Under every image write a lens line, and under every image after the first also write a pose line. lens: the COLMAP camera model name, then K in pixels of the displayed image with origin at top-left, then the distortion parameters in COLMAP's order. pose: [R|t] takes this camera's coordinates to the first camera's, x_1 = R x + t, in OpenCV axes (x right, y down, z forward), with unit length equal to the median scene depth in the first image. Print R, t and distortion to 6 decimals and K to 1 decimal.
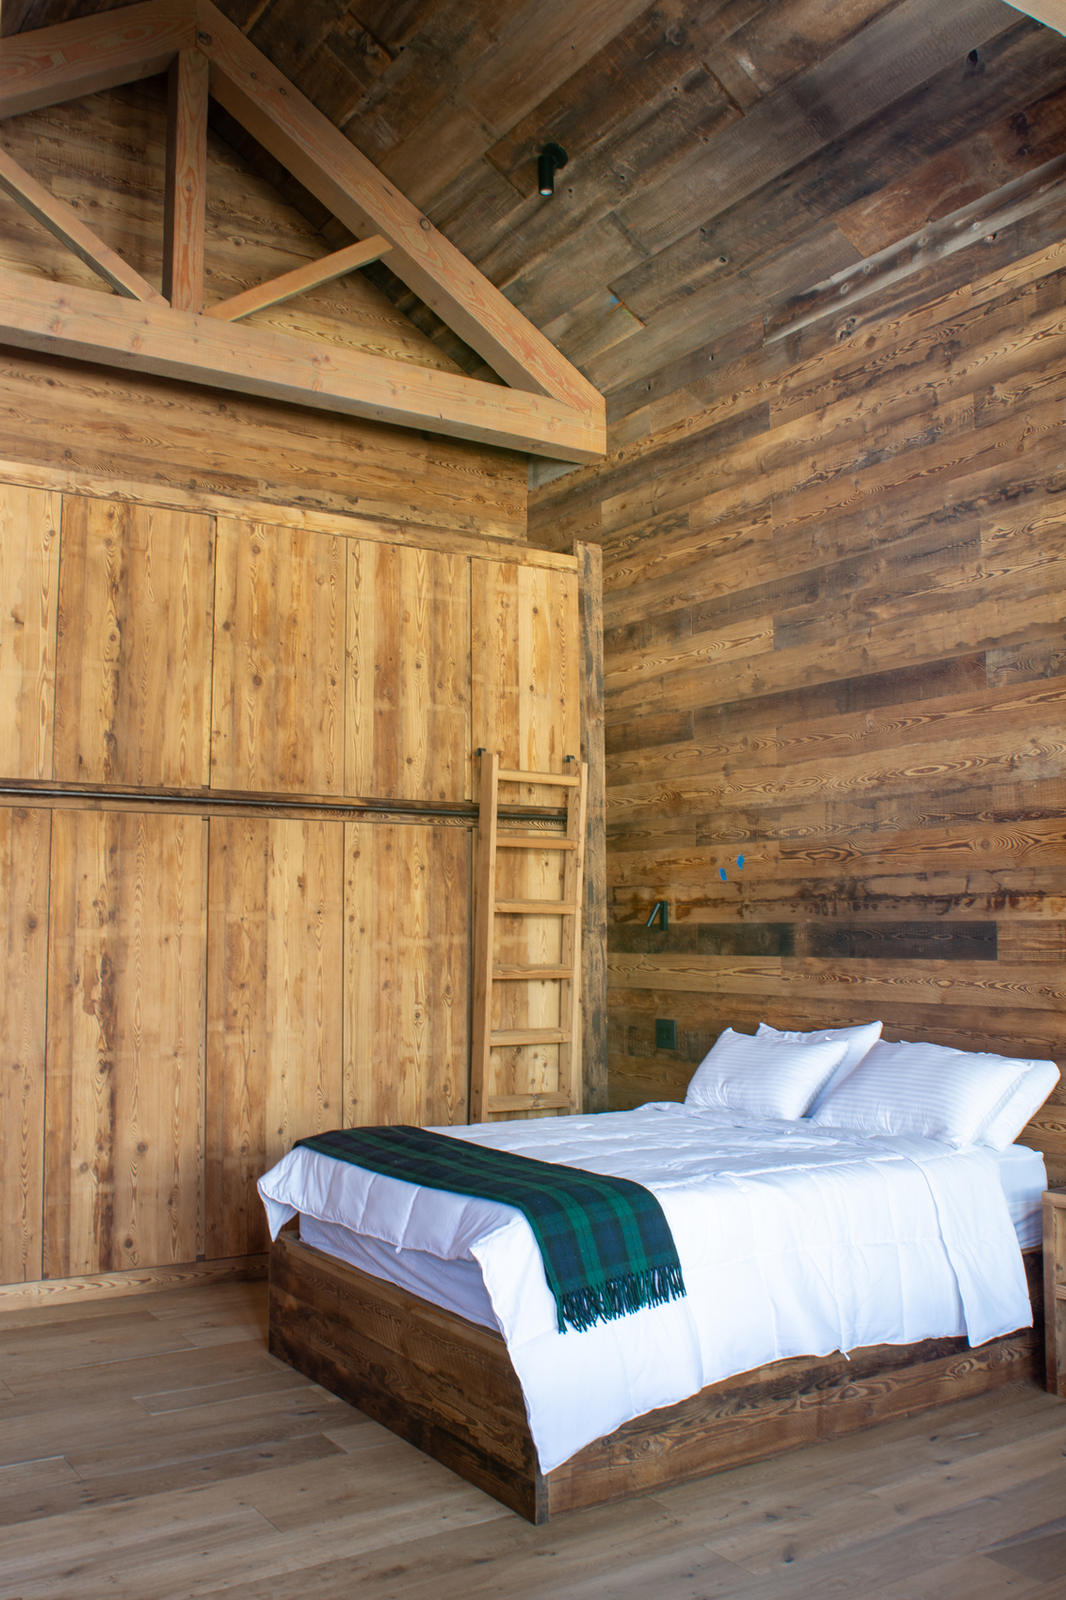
lens RADIAL K [[1386.3, 0, 518.9], [0, 1386.3, 800.4], [0, 0, 1]] dist [-0.107240, 0.065574]
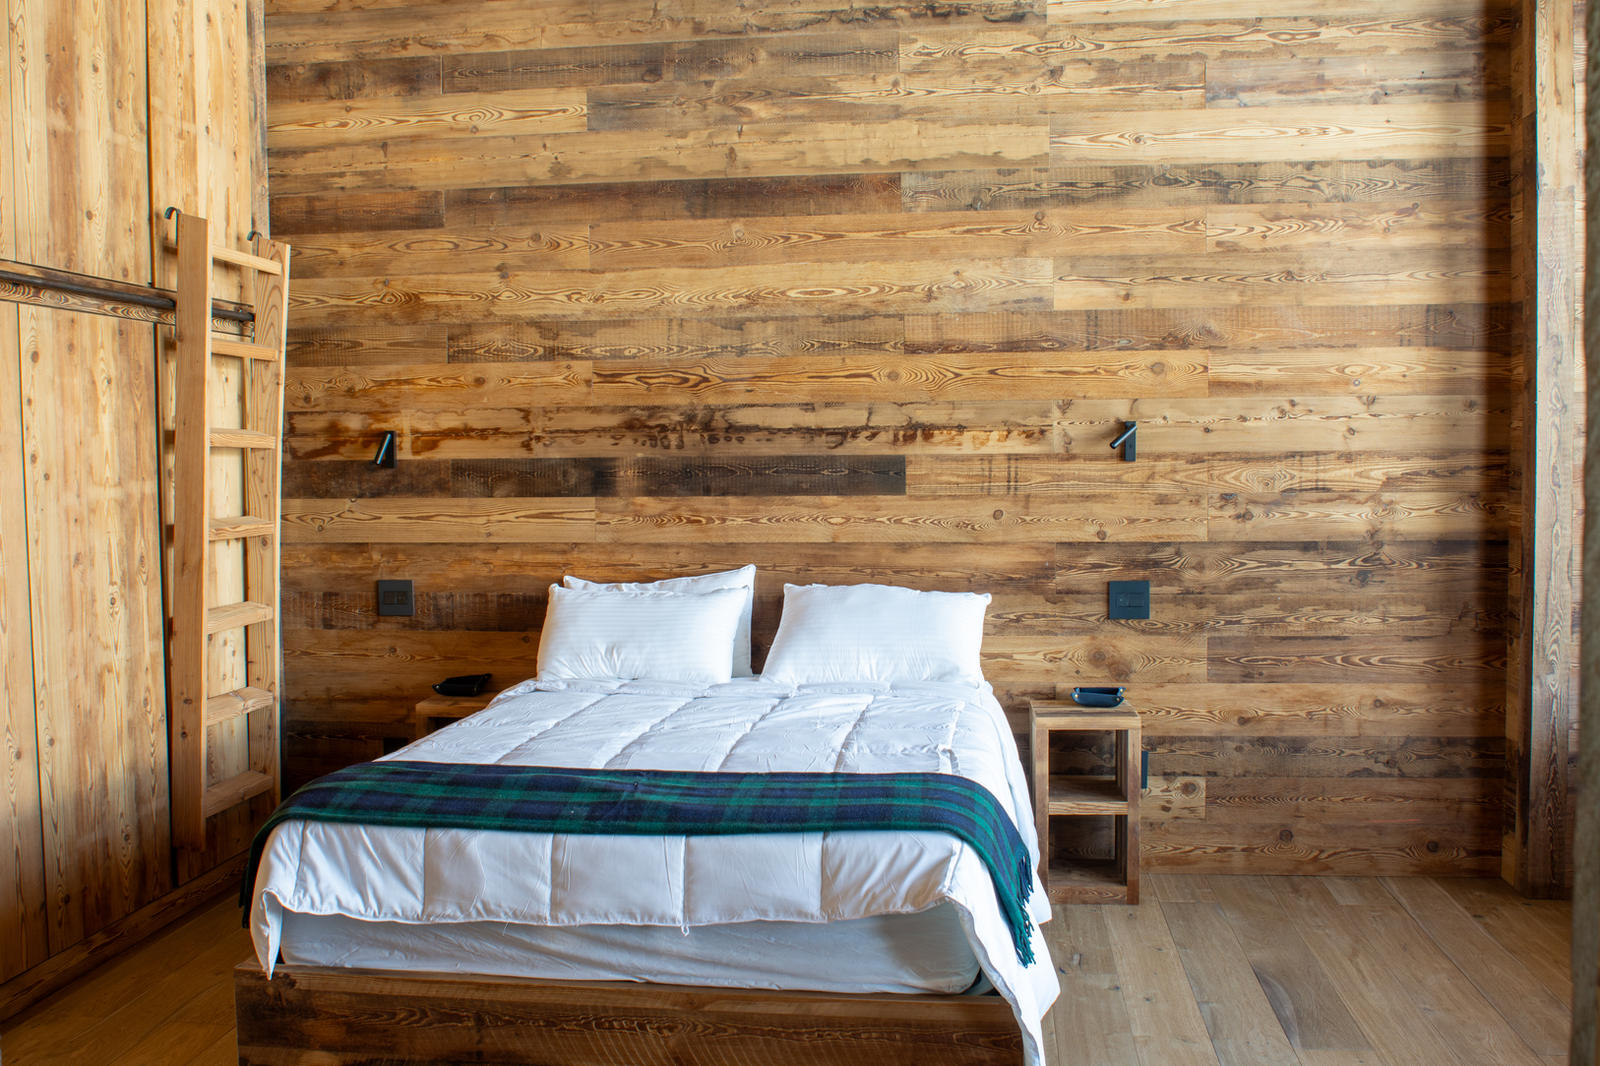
lens RADIAL K [[1386.3, 0, 794.6], [0, 1386.3, 530.4], [0, 0, 1]] dist [-0.107240, 0.065574]
pose [[0.645218, -0.049087, 0.762420, -0.399166], [-0.061159, 0.991413, 0.115588, 0.027987], [-0.761546, -0.121208, 0.636676, 0.370706]]
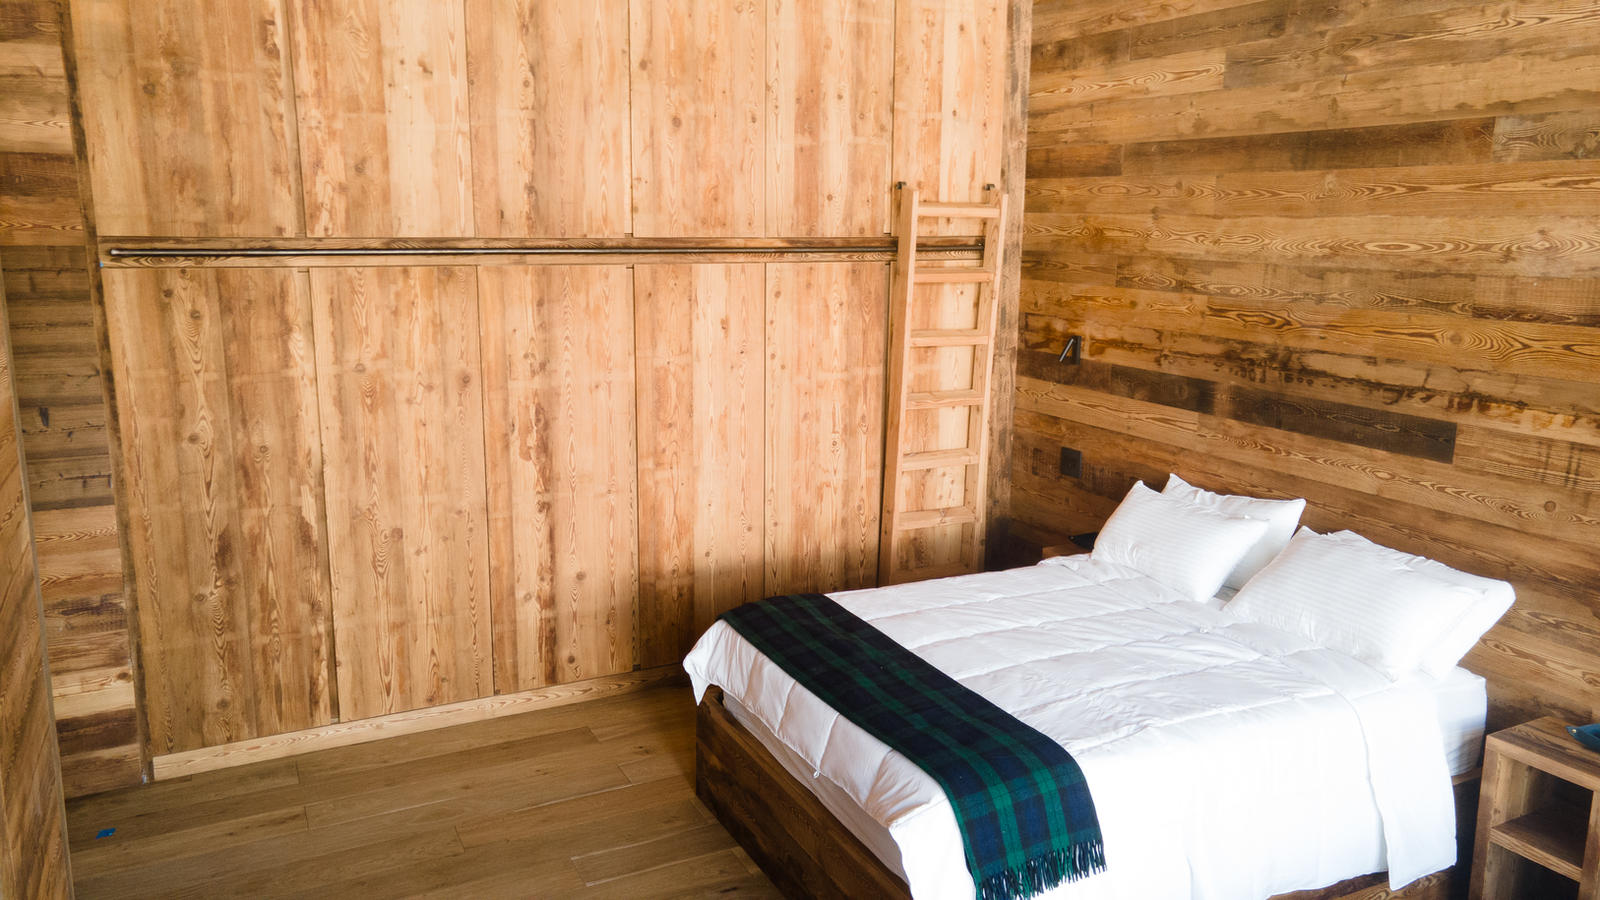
lens RADIAL K [[1154.5, 0, 789.9], [0, 1154.5, 439.0], [0, 0, 1]] dist [0.026864, 0.018143]
pose [[0.994195, 0.031588, -0.102853, -0.018121], [-0.001350, 0.959521, 0.281634, -0.108637], [0.107586, -0.279861, 0.953993, 0.166588]]
